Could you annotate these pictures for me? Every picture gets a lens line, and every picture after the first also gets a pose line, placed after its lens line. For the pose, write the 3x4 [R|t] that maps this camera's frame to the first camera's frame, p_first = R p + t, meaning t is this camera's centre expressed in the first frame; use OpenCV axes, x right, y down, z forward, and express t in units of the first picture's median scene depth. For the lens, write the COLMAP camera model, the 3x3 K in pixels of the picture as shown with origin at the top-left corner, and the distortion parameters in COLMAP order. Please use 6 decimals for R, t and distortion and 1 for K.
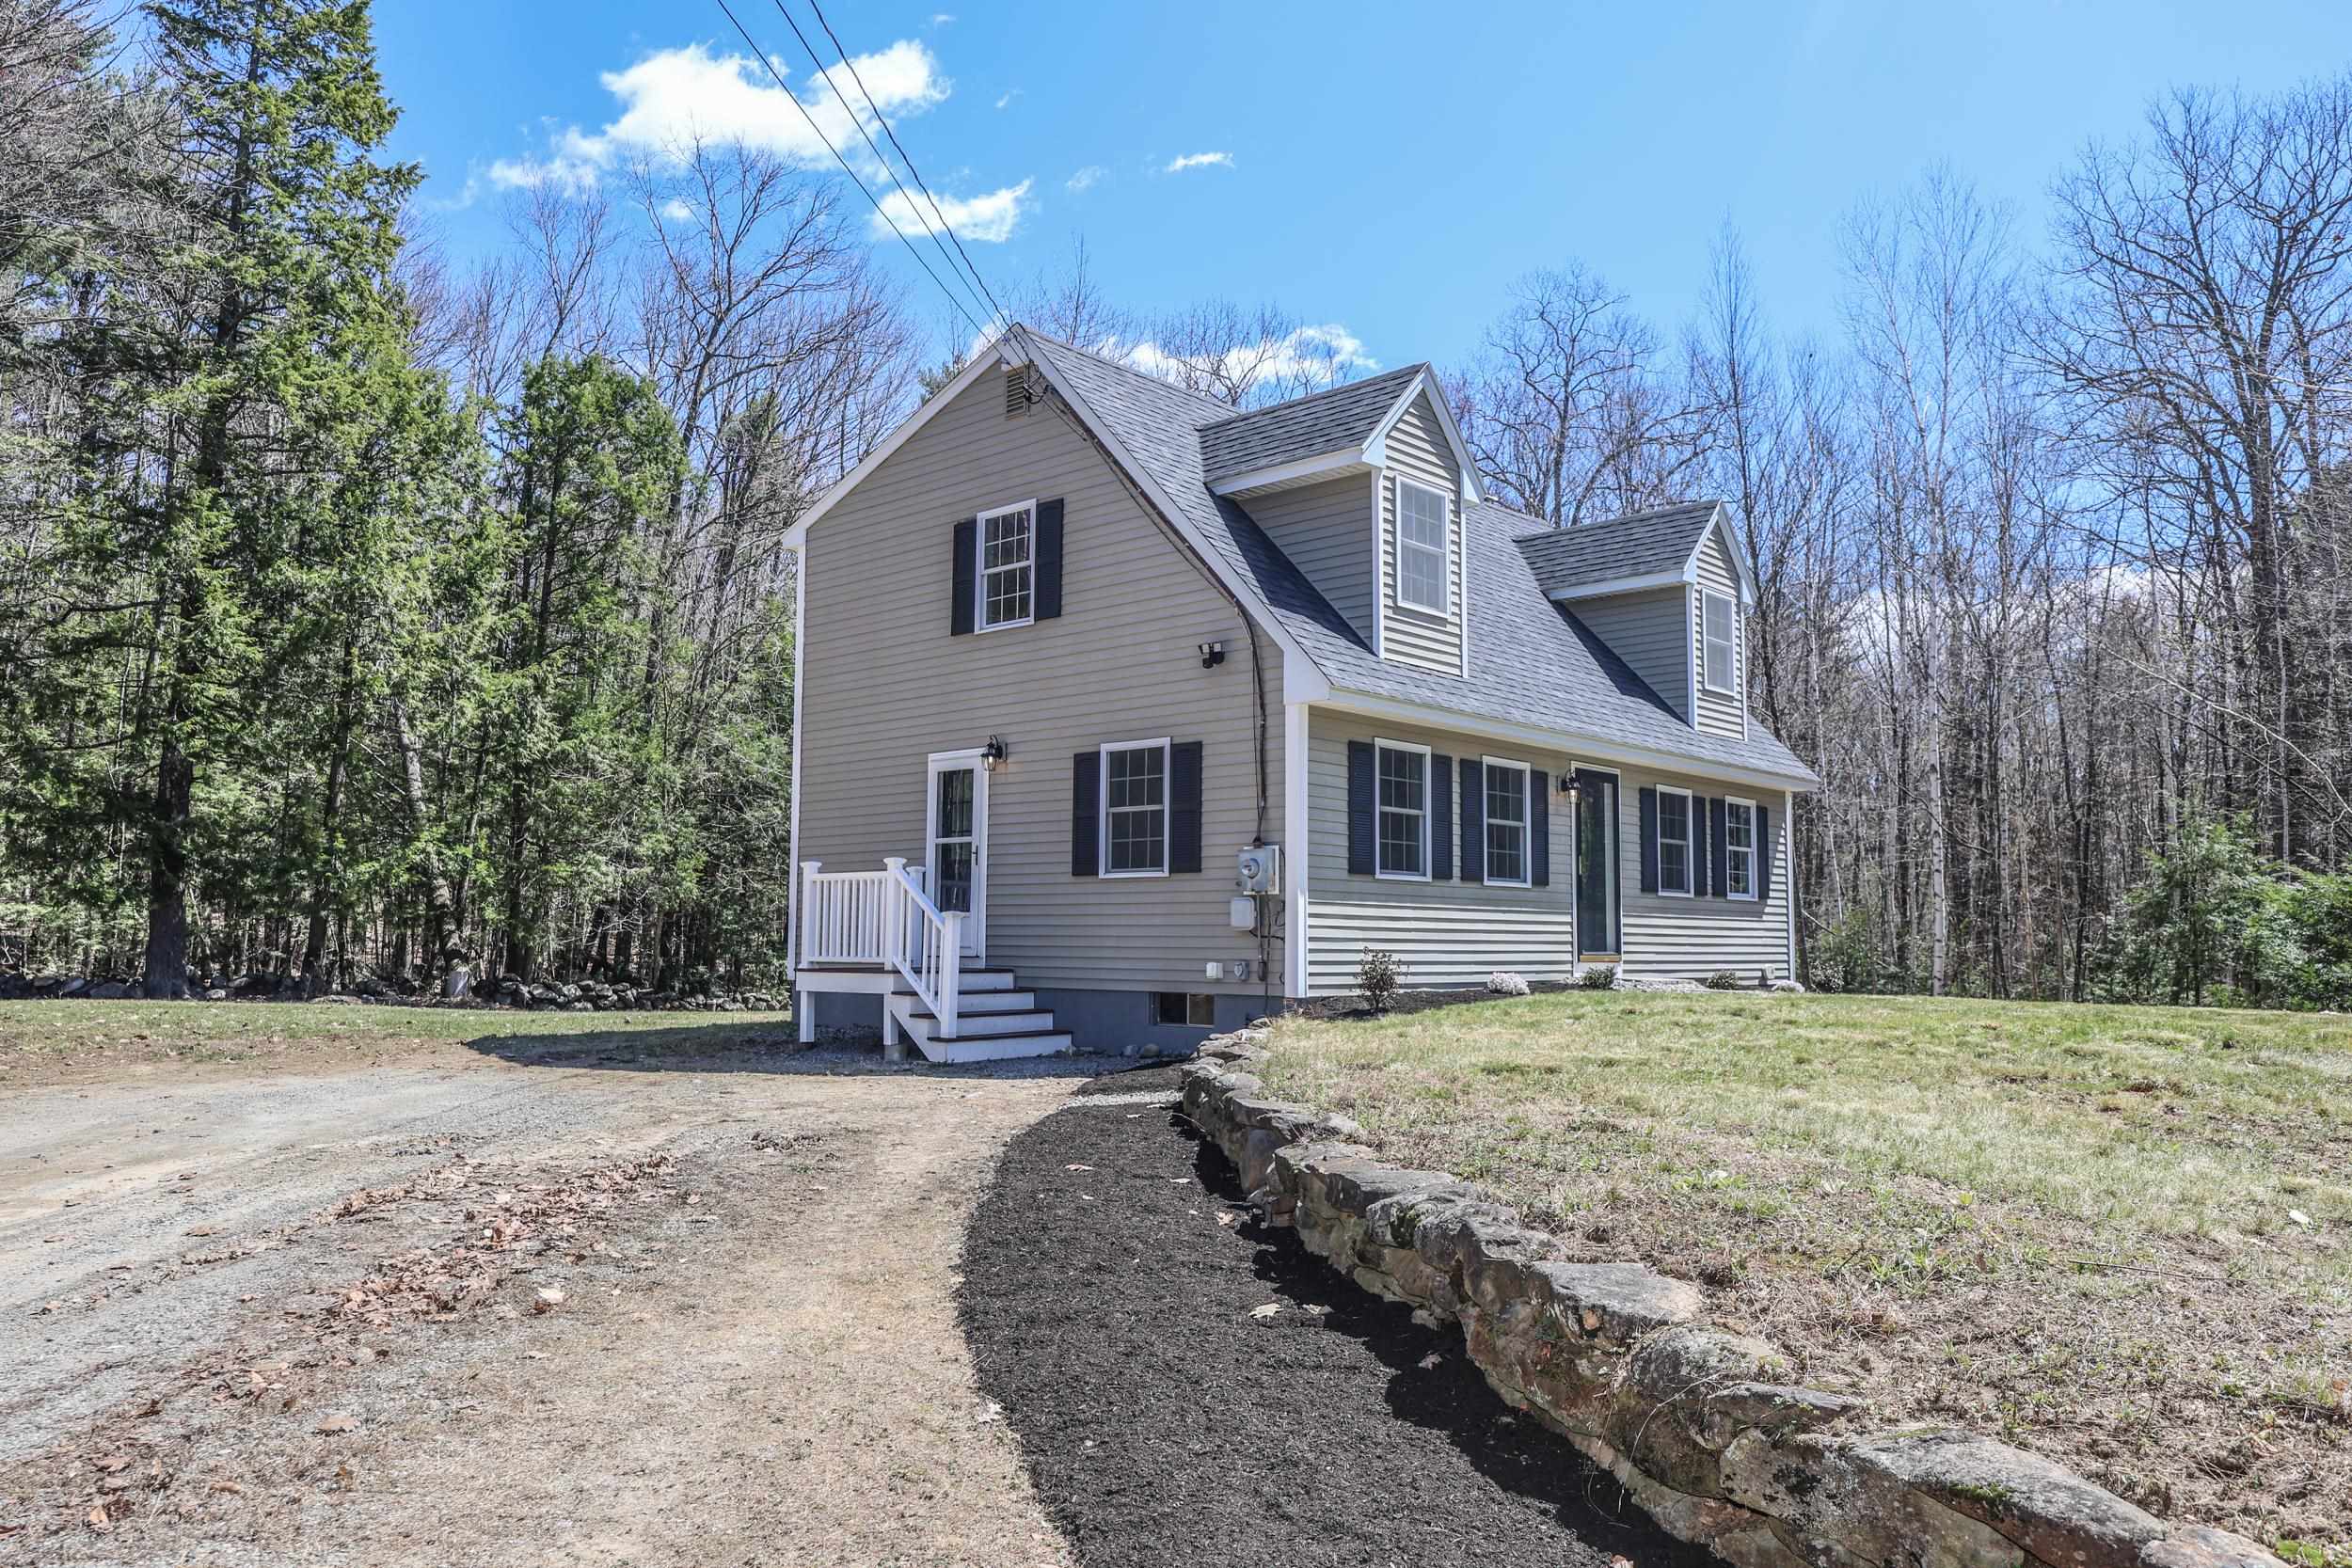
lens RADIAL K [[1683.9, 0, 1177.1], [0, 1683.9, 798.5], [0, 0, 1]] dist [-0.001169, 0.000657]
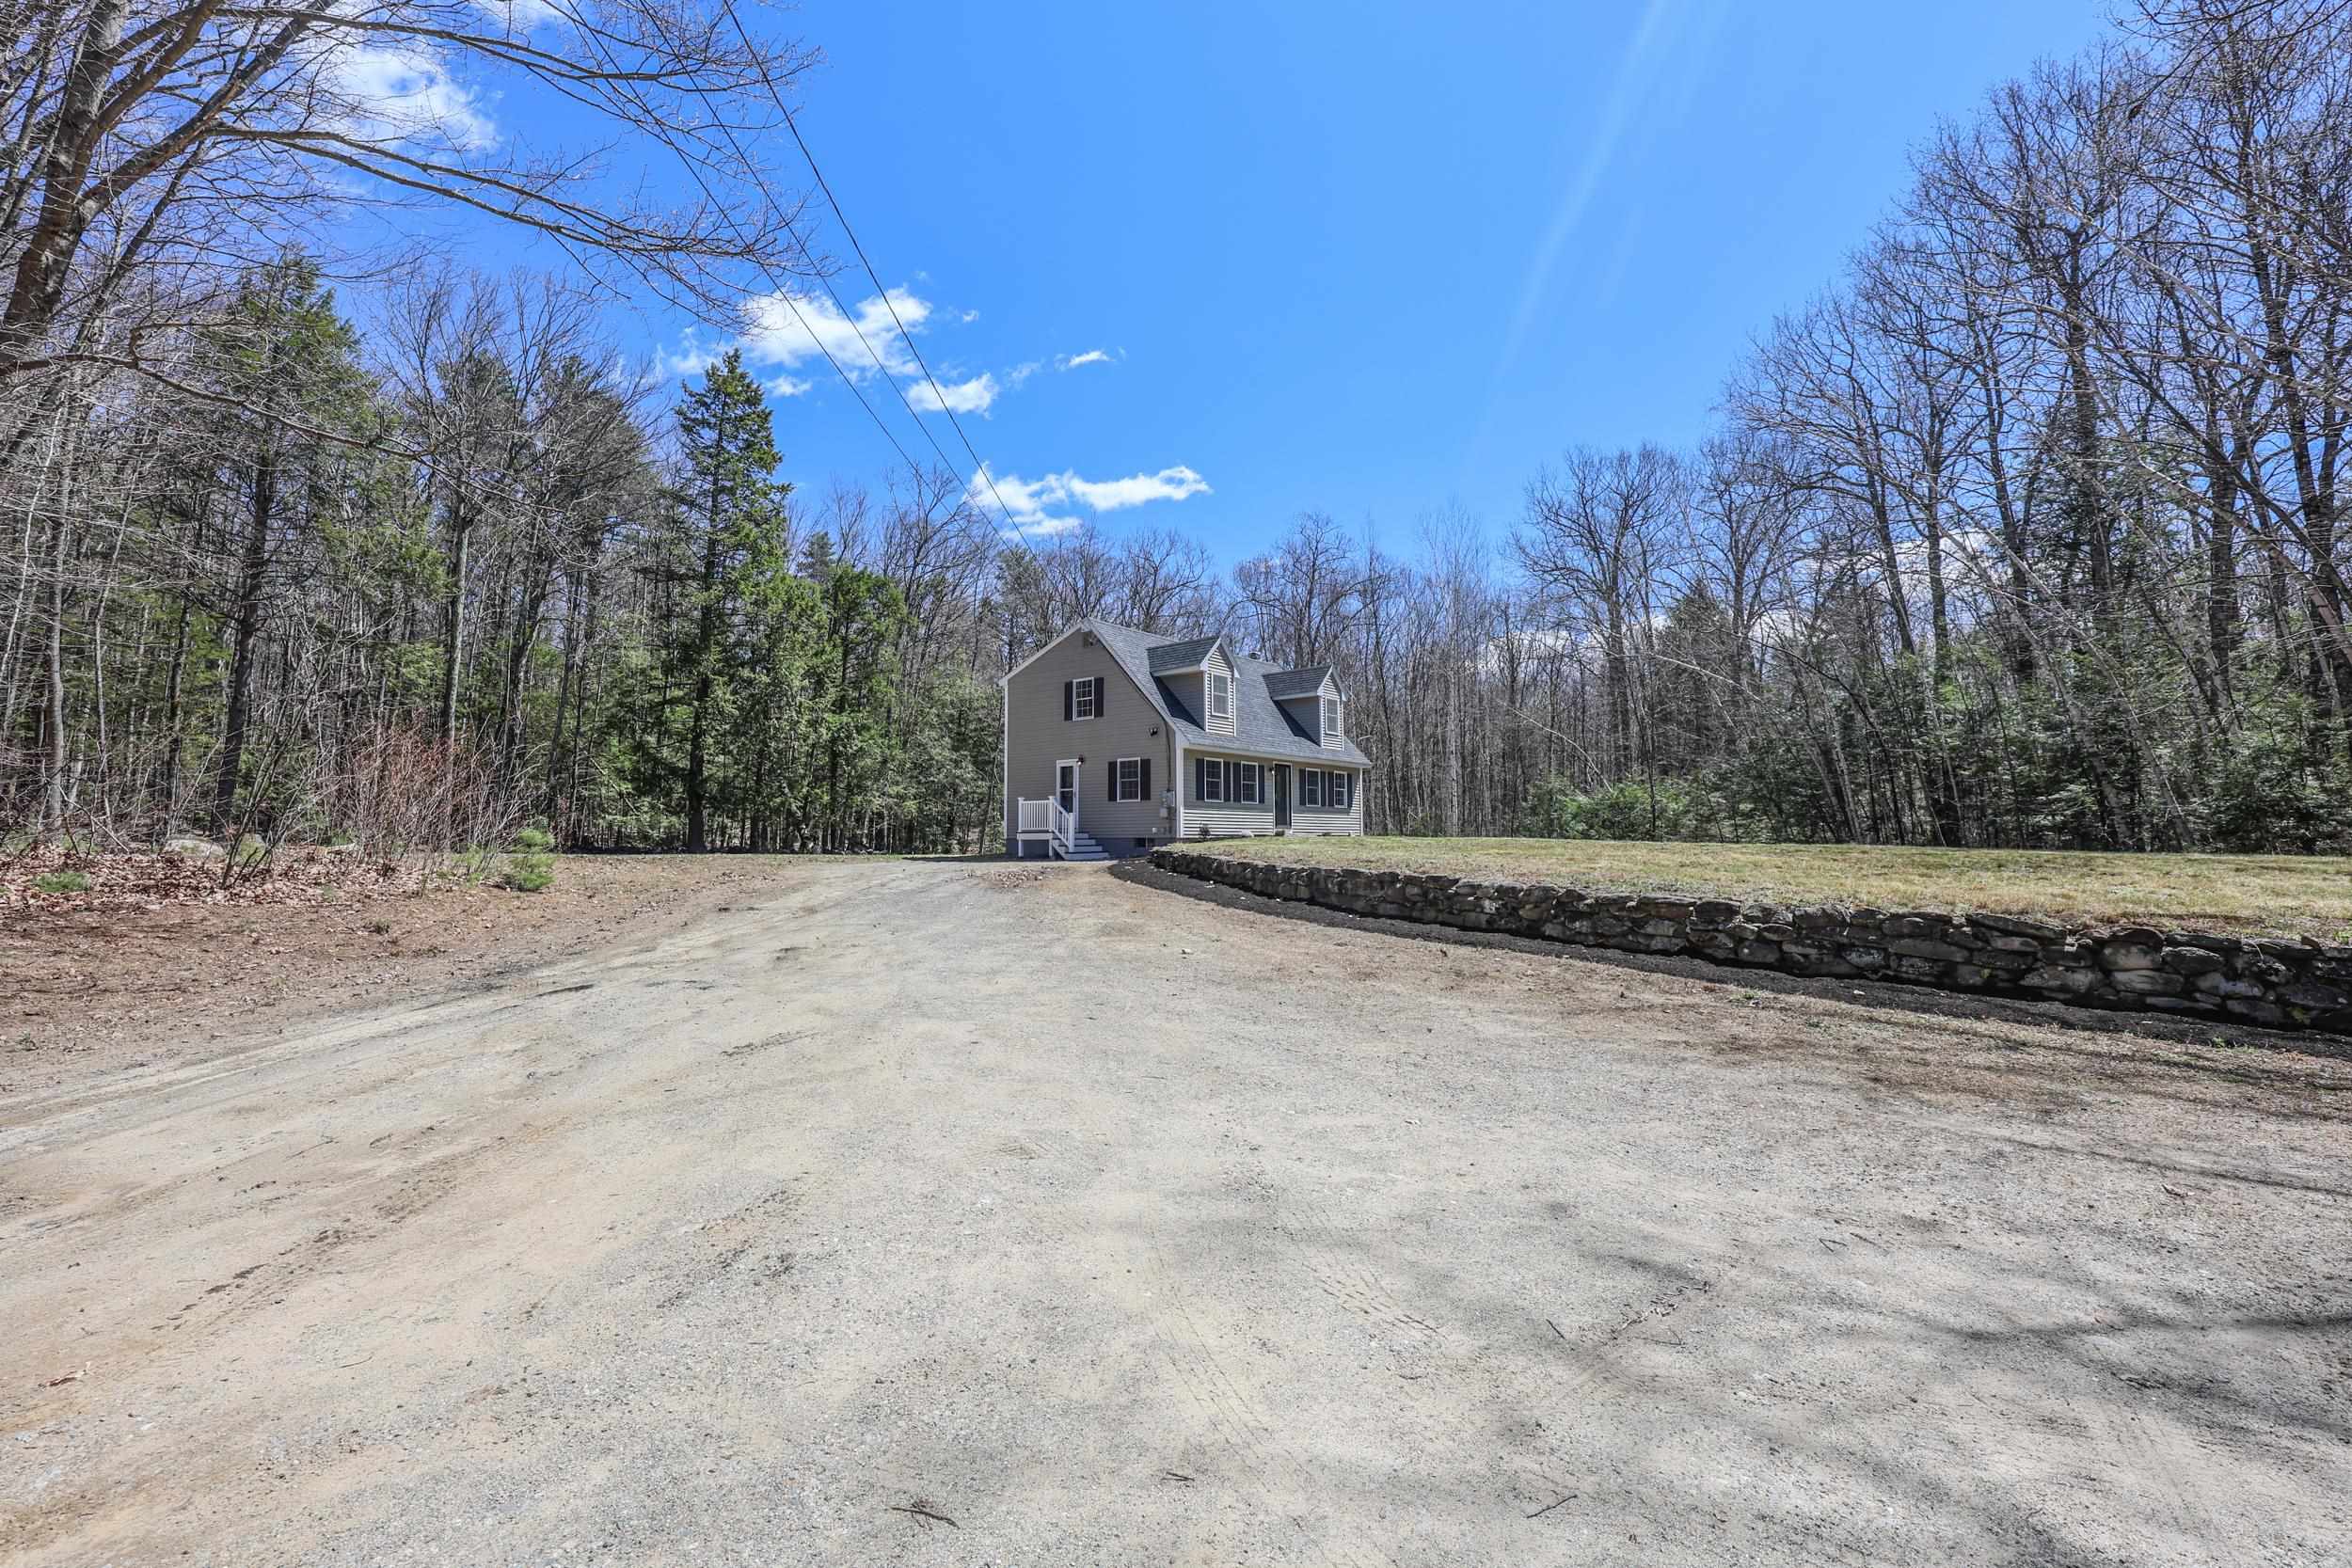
lens RADIAL K [[988.3, 0, 1176.0], [0, 988.3, 784.0], [0, 0, 1]] dist [0.000672, 0.000017]
pose [[0.998537, -0.006777, 0.053654, -0.034079], [0.005061, 0.999474, 0.032048, -0.041859], [-0.053843, -0.031730, 0.998045, -0.793715]]
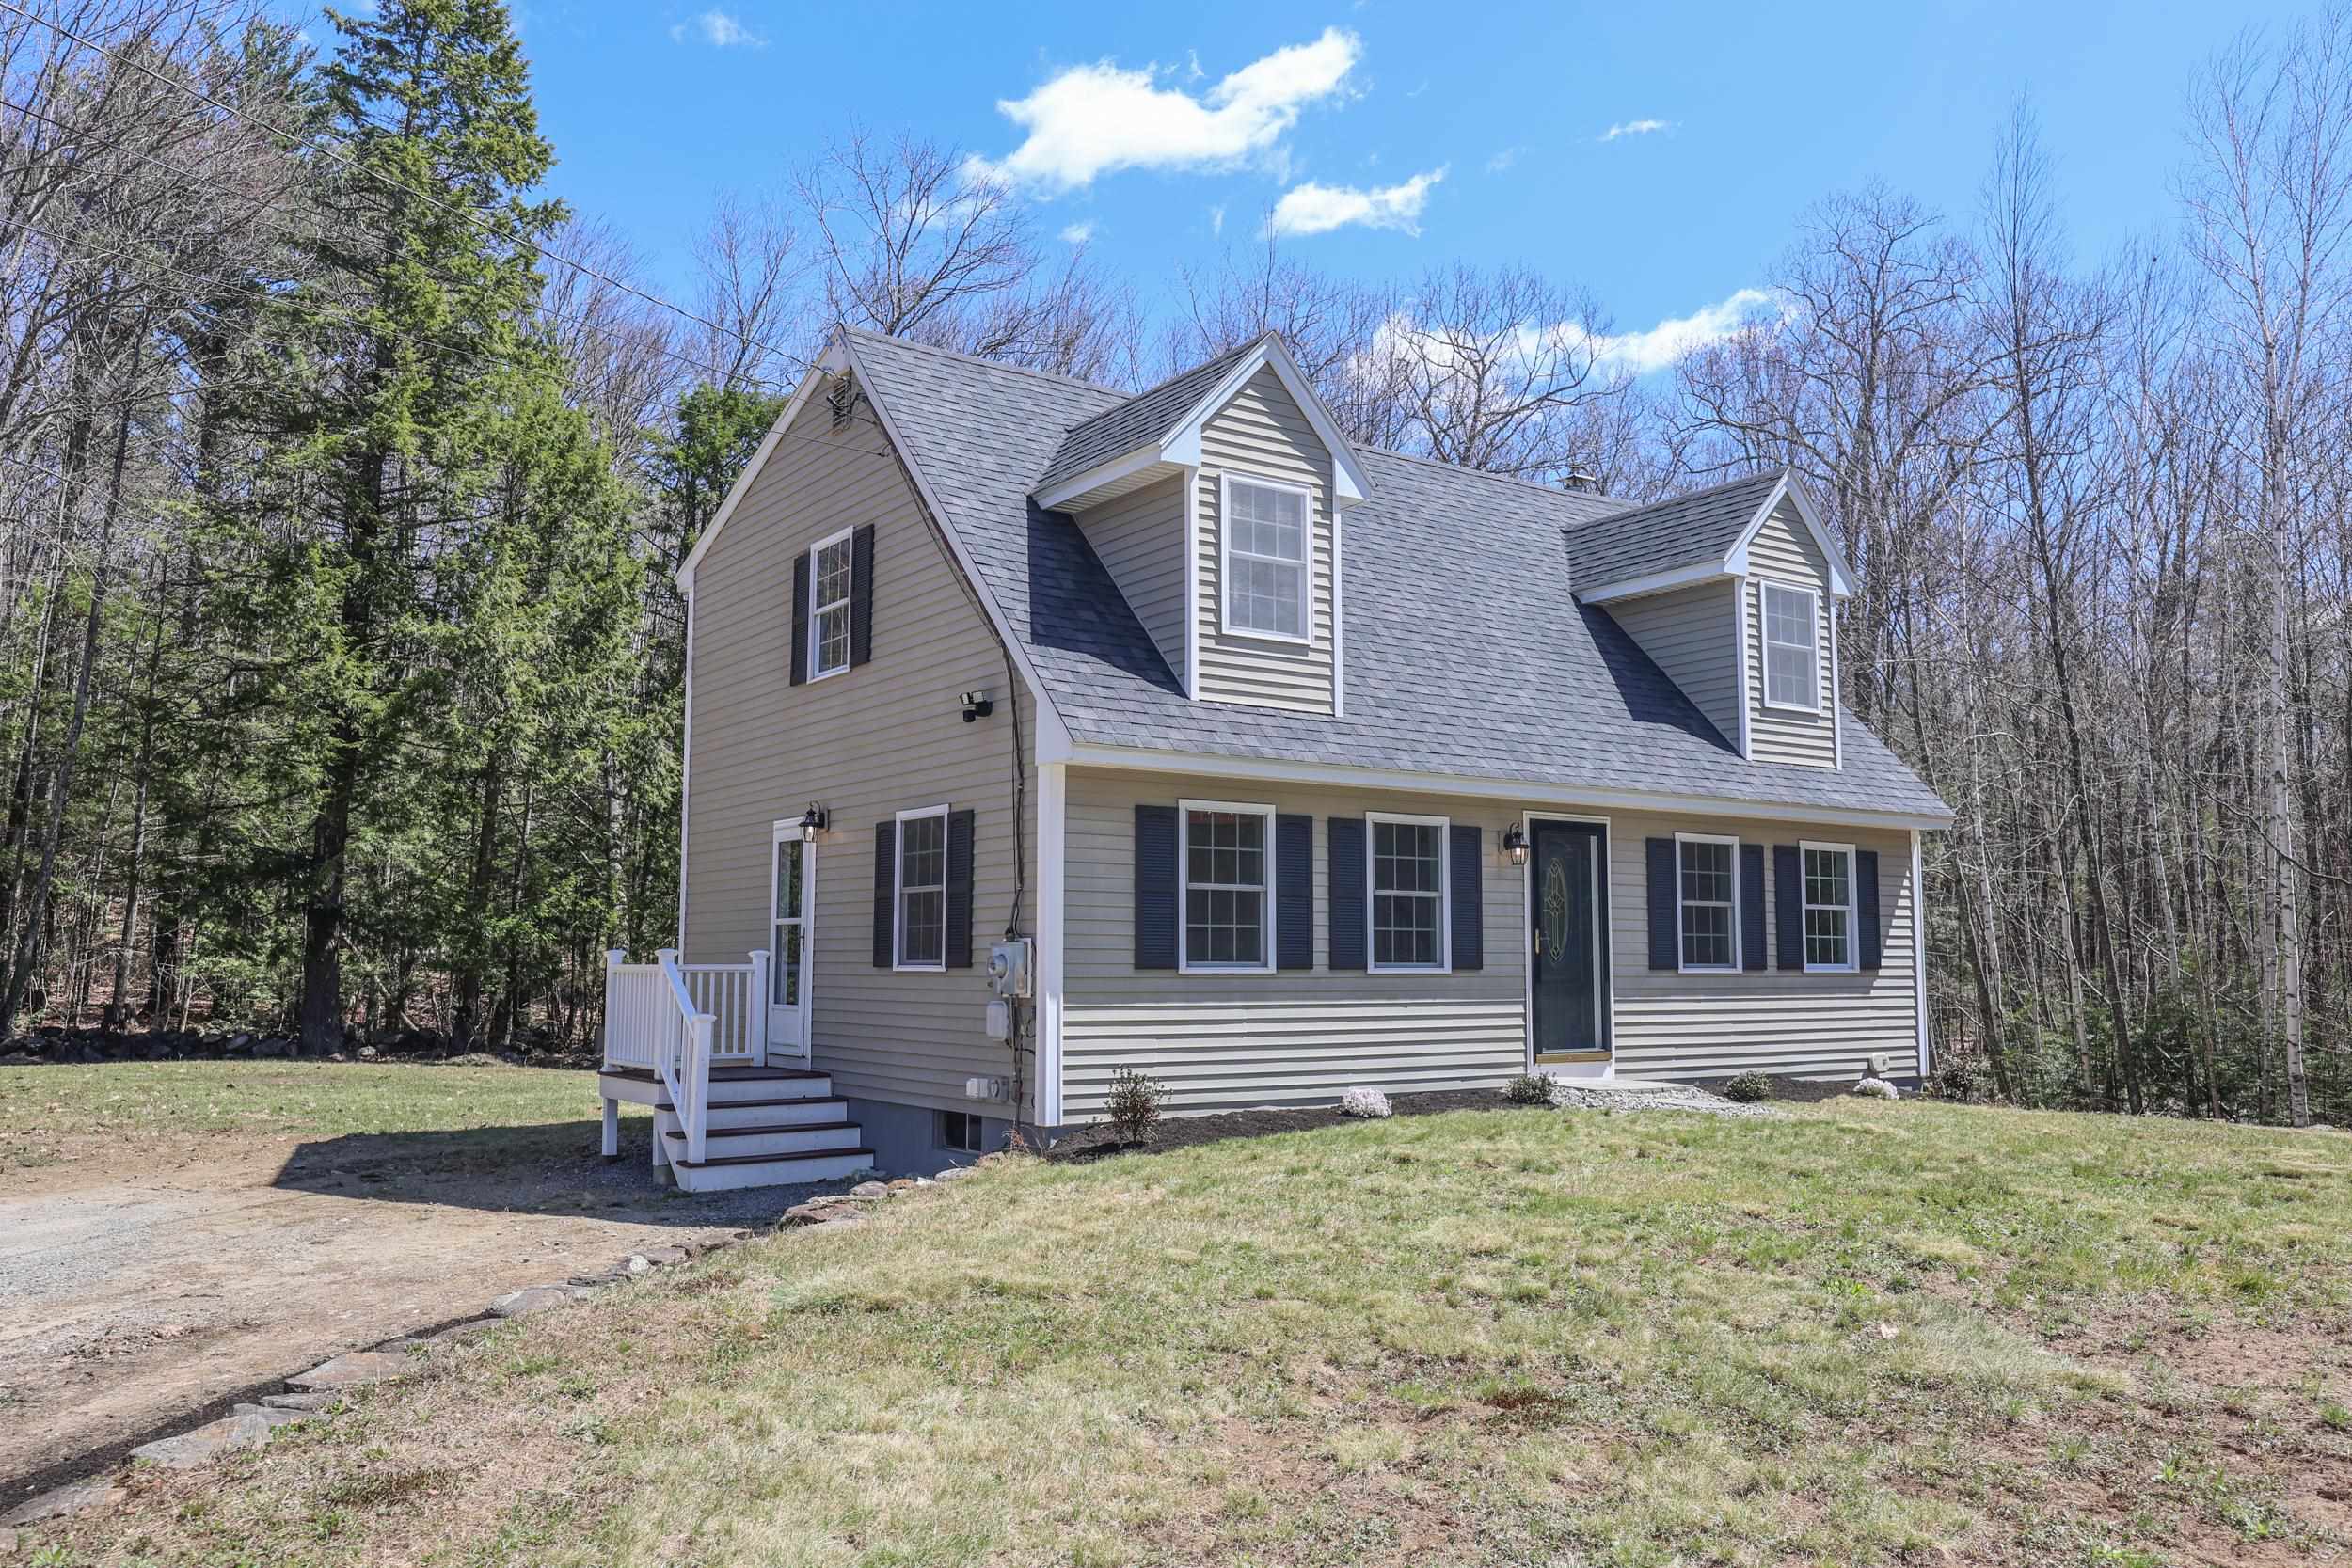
lens RADIAL K [[1801.4, 0, 1193.2], [0, 1801.4, 791.5], [0, 0, 1]] dist [-0.011110, -0.004271]
pose [[0.976065, -0.027177, -0.215775, 0.286730], [0.025033, 0.999606, -0.012667, -0.026446], [0.216034, 0.006963, 0.976361, 0.141675]]
